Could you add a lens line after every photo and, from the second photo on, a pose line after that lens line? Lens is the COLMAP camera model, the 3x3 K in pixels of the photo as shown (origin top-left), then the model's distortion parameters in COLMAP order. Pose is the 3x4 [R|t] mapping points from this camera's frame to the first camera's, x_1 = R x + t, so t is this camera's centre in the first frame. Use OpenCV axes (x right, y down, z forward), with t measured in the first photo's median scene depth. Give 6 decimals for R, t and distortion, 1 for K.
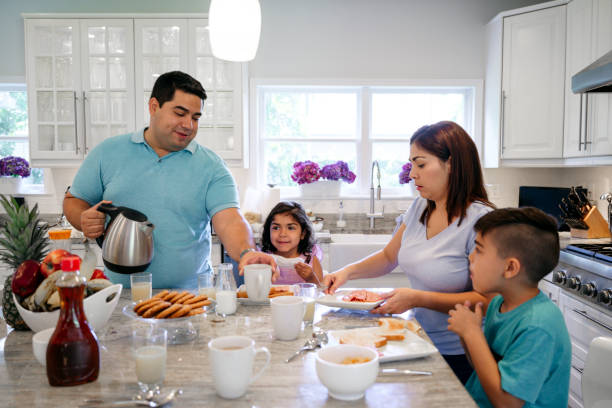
lens RADIAL K [[532.6, 0, 306.0], [0, 532.6, 204.0], [0, 0, 1]] dist [0.000582, 0.000515]
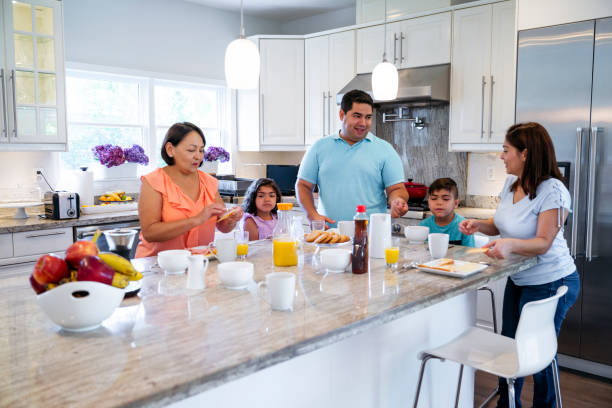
lens RADIAL K [[532.6, 0, 306.0], [0, 532.6, 204.0], [0, 0, 1]] dist [0.000582, 0.000515]
pose [[0.690200, -0.072454, 0.719982, -0.532402], [0.049487, 0.997371, 0.052929, -0.000614], [-0.721925, -0.000902, 0.691971, -0.013215]]
